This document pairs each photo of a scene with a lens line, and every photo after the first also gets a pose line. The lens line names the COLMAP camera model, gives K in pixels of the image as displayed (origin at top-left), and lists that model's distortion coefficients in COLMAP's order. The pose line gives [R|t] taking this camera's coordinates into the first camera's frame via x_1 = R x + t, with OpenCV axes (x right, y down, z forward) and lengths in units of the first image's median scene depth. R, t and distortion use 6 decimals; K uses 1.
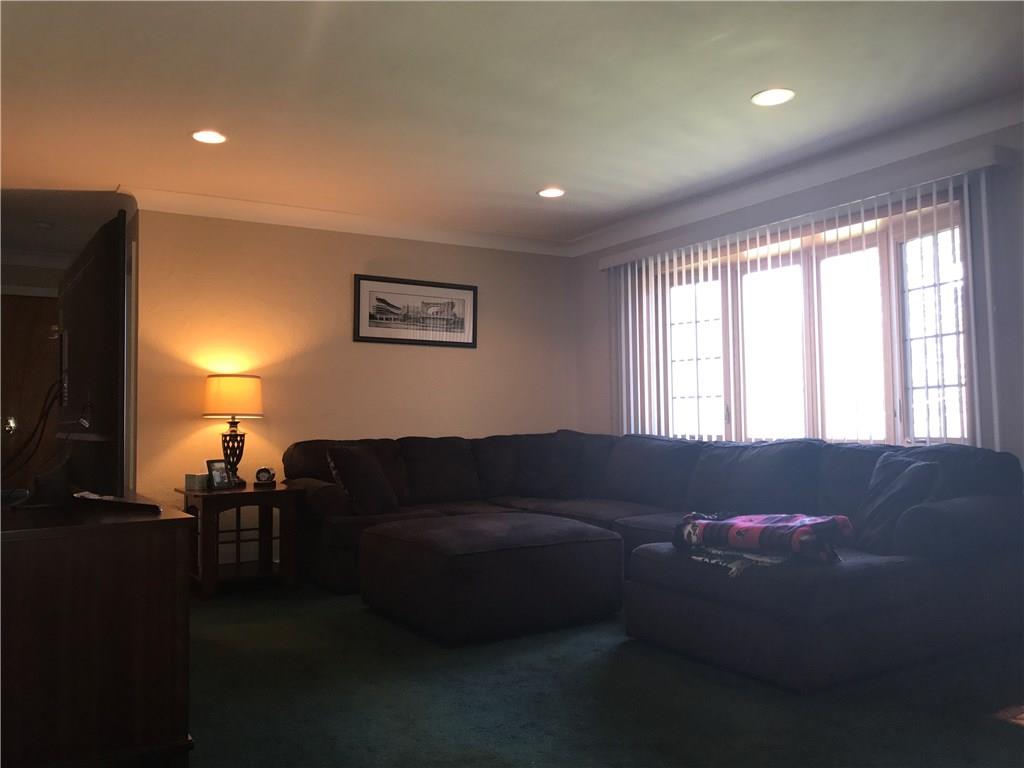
lens RADIAL K [[840.3, 0, 512.0], [0, 840.3, 384.0], [0, 0, 1]] dist [-0.002002, -0.002230]
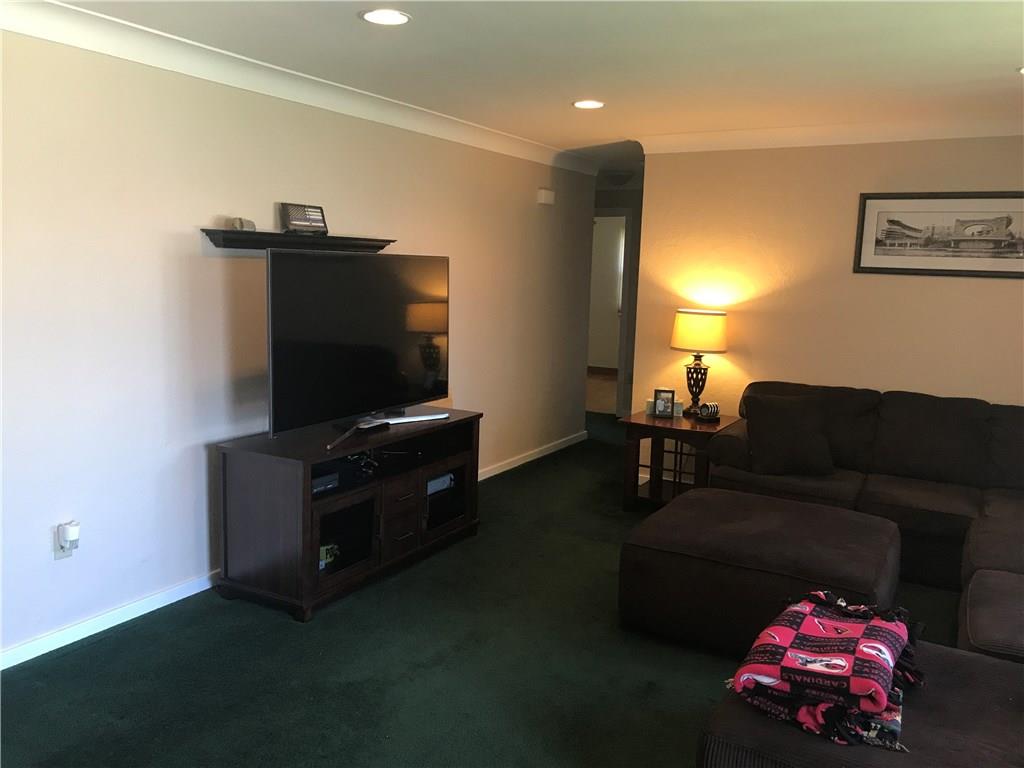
lens RADIAL K [[840.3, 0, 512.0], [0, 840.3, 384.0], [0, 0, 1]] dist [-0.002002, -0.002230]
pose [[0.450024, 0.147605, -0.880733, 0.434946], [0.007330, 0.985602, 0.168926, -0.086368], [0.892986, -0.082476, 0.442463, 0.288490]]
